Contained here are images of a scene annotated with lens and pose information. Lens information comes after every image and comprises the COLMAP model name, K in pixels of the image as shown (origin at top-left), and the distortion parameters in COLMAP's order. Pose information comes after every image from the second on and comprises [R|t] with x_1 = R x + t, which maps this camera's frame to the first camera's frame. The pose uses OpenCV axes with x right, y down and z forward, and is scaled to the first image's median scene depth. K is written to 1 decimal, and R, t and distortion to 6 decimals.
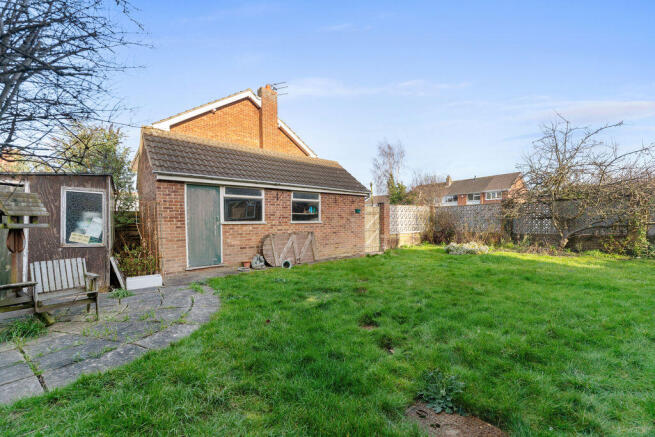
lens RADIAL K [[267.2, 0, 327.5], [0, 267.2, 218.5], [0, 0, 1]] dist [-0.000137, 0.000025]
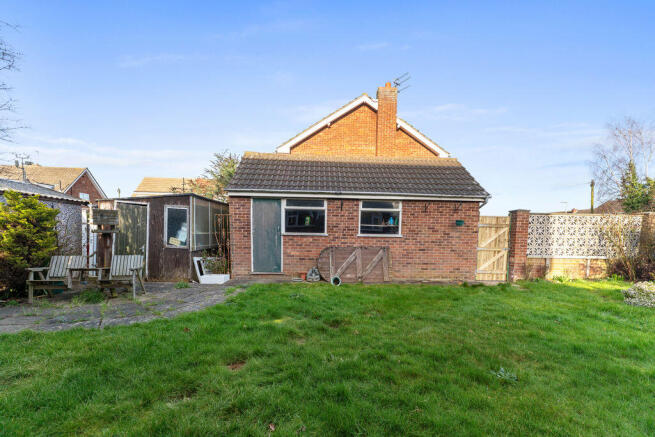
lens RADIAL K [[273.9, 0, 327.6], [0, 273.9, 244.7], [0, 0, 1]] dist [0.002224, 0.000248]
pose [[0.788500, 0.048415, -0.613126, 0.350891], [-0.018421, 0.998309, 0.055140, -0.002839], [0.614758, -0.032184, 0.788059, 0.218508]]
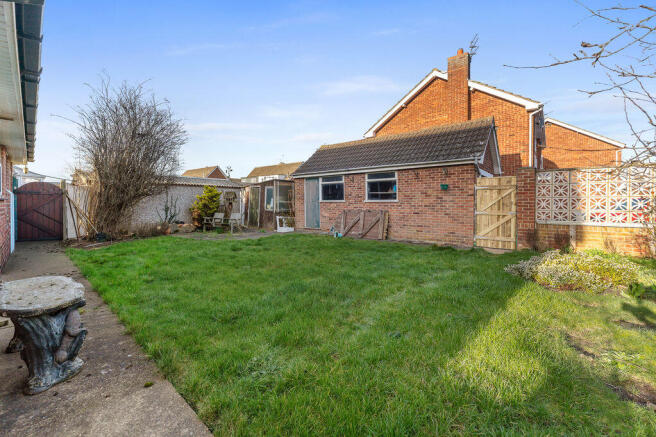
lens RADIAL K [[260.9, 0, 328.1], [0, 260.9, 199.4], [0, 0, 1]] dist [-0.000449, 0.000000]
pose [[0.194942, -0.003035, -0.980810, 0.924099], [0.009640, 0.999953, -0.001178, 0.007190], [0.980767, -0.009225, 0.194962, 0.644298]]
